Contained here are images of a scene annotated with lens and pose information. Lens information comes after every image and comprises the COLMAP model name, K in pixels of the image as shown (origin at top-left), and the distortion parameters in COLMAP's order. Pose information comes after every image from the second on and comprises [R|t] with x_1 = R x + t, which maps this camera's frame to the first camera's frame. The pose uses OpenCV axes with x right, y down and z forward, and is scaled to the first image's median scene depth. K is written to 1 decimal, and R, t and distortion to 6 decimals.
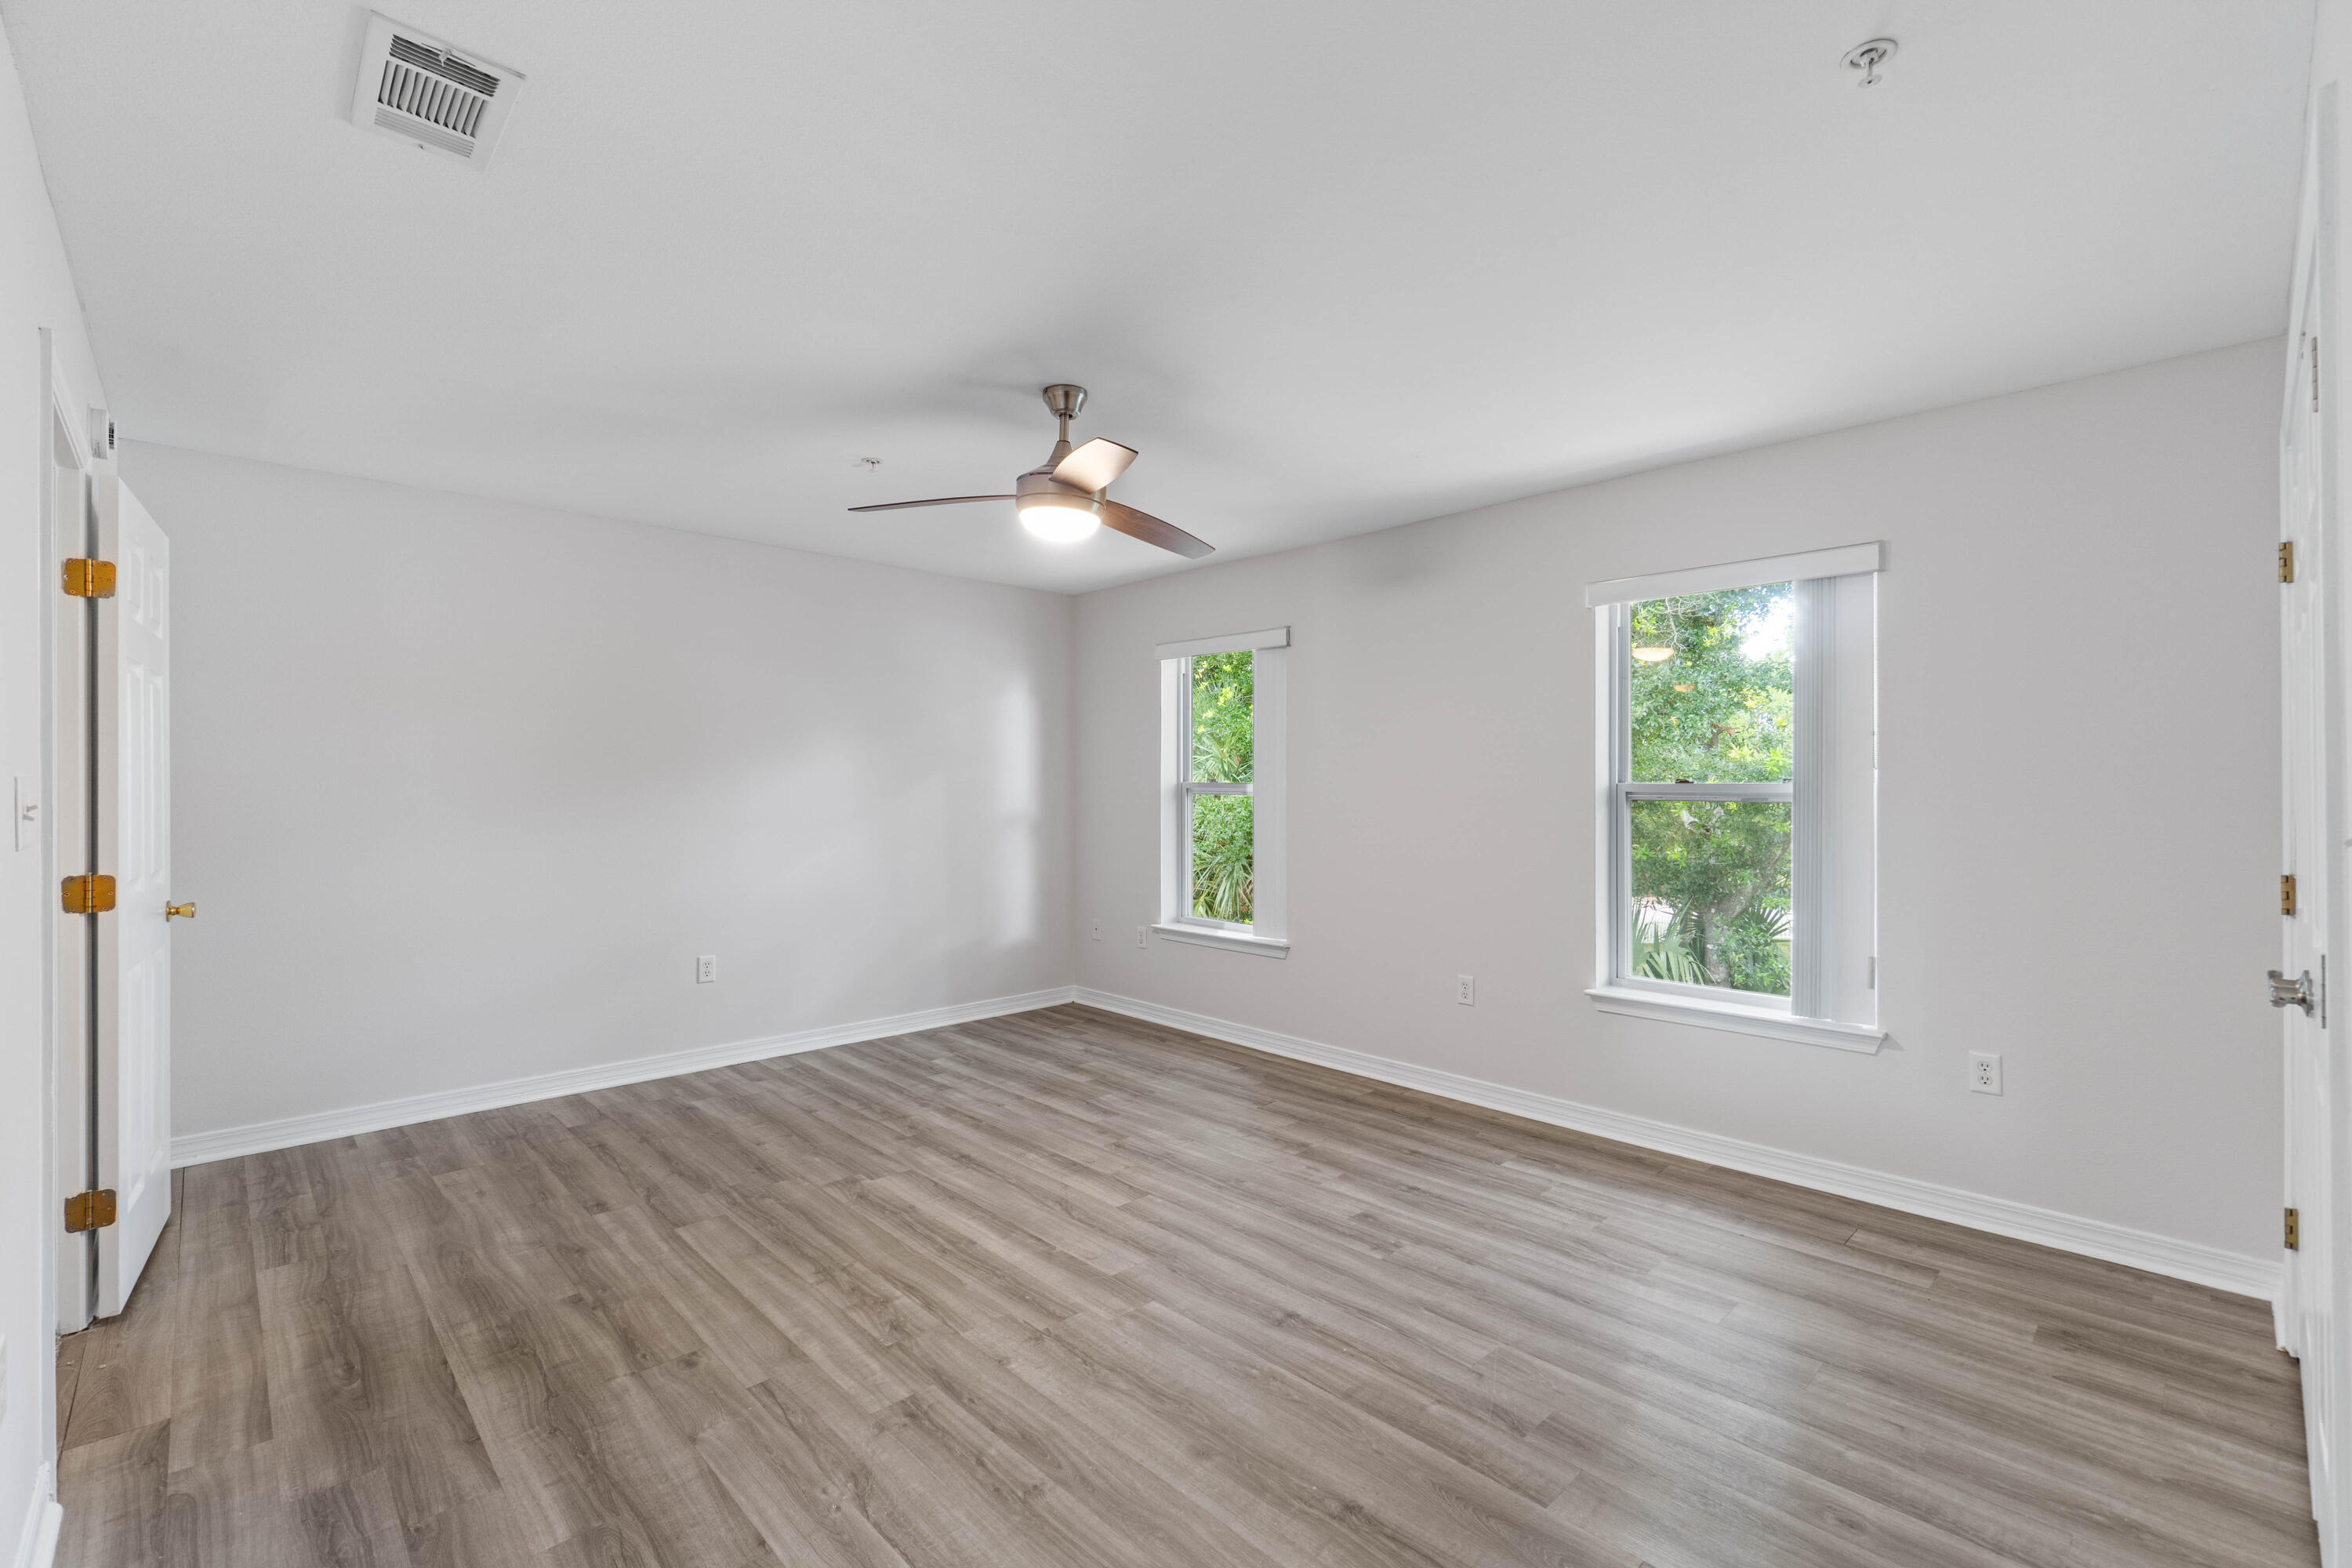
lens RADIAL K [[1019.7, 0, 1174.4], [0, 1019.7, 794.6], [0, 0, 1]] dist [-0.002369, 0.000235]
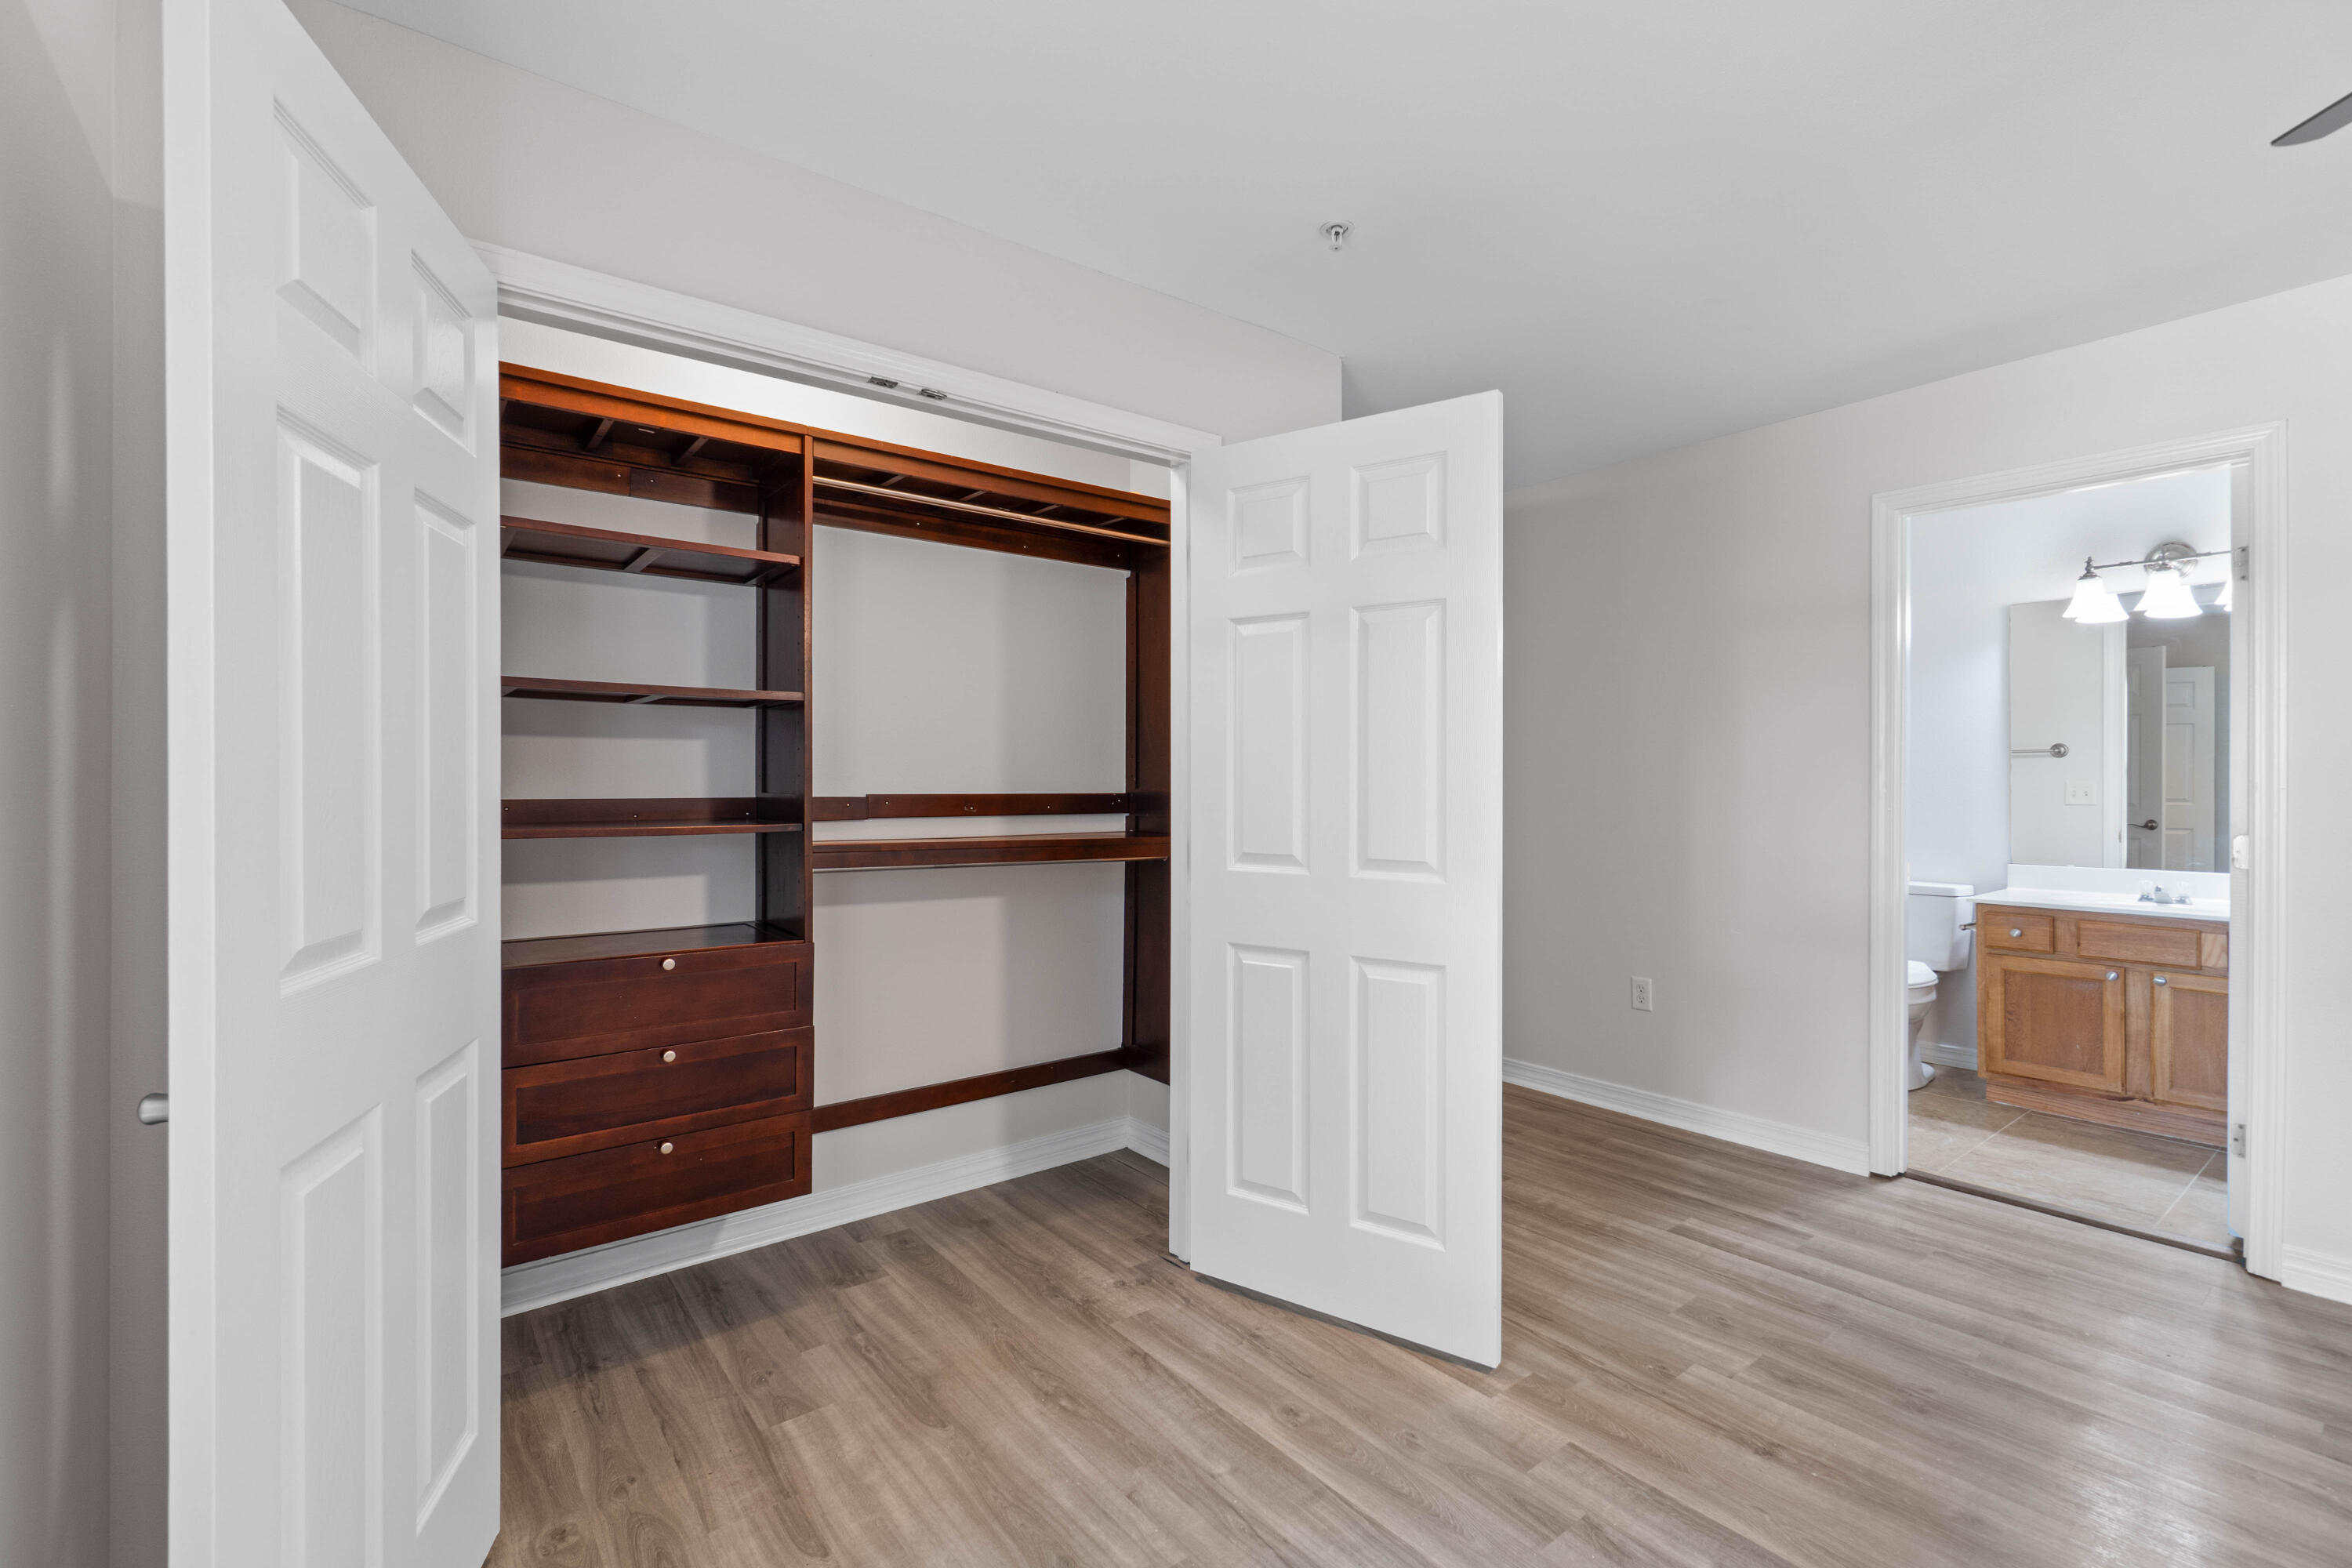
lens RADIAL K [[1019.7, 0, 1165.4], [0, 1019.7, 796.7], [0, 0, 1]] dist [-0.002369, 0.000235]
pose [[-0.993477, 0.006058, 0.113874, 0.623424], [0.008211, 0.999796, 0.018443, 0.014525], [-0.113739, 0.019258, -0.993324, 1.976567]]
